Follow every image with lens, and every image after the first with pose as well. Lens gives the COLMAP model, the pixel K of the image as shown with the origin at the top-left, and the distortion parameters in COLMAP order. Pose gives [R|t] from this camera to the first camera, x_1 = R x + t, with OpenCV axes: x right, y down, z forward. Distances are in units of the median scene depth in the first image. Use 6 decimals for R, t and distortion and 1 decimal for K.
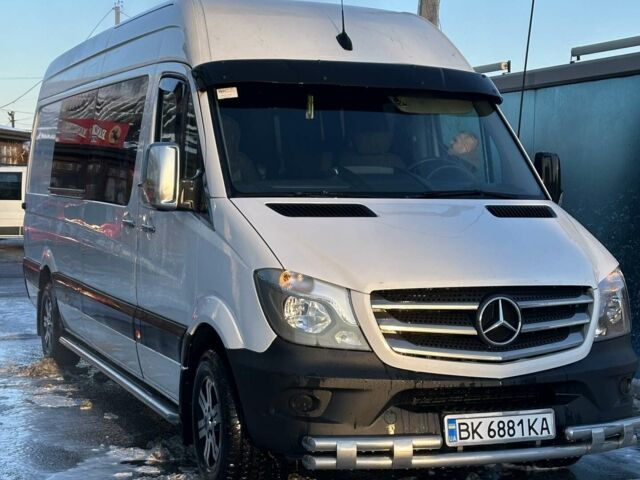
lens RADIAL K [[1177.4, 0, 320.0], [0, 1177.4, 240.0], [0, 0, 1]] dist [0.009888, 0.034295]
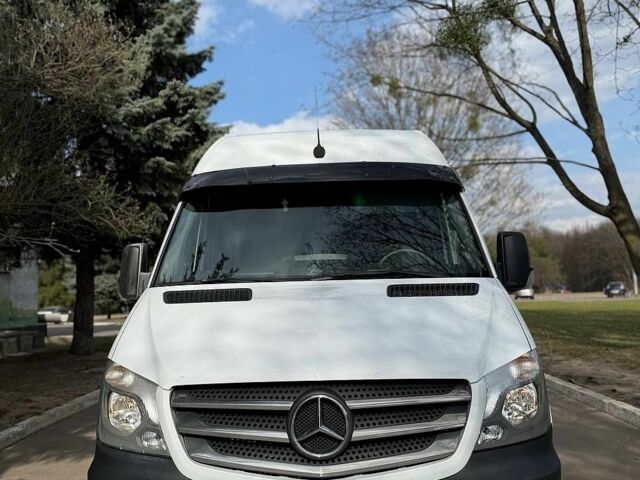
lens RADIAL K [[582.4, 0, 320.9], [0, 582.4, 239.4], [0, 0, 1]] dist [0.185330, -0.386667]
pose [[0.917684, -0.066125, -0.391770, 0.315615], [0.019555, 0.992375, -0.121693, -0.010080], [0.396830, 0.104015, 0.911980, 0.587738]]
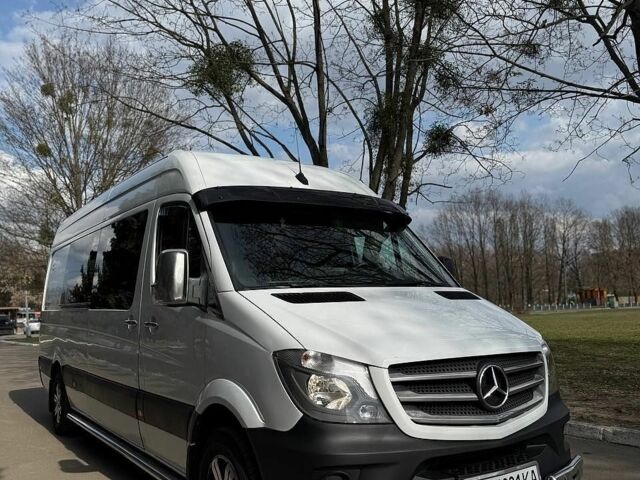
lens RADIAL K [[582.4, 0, 320.9], [0, 582.4, 239.4], [0, 0, 1]] dist [0.185330, -0.386667]
pose [[0.979929, -0.020119, 0.198330, -0.118384], [0.051537, 0.986639, -0.154555, 0.008717], [-0.192570, 0.161675, 0.967873, 0.439722]]
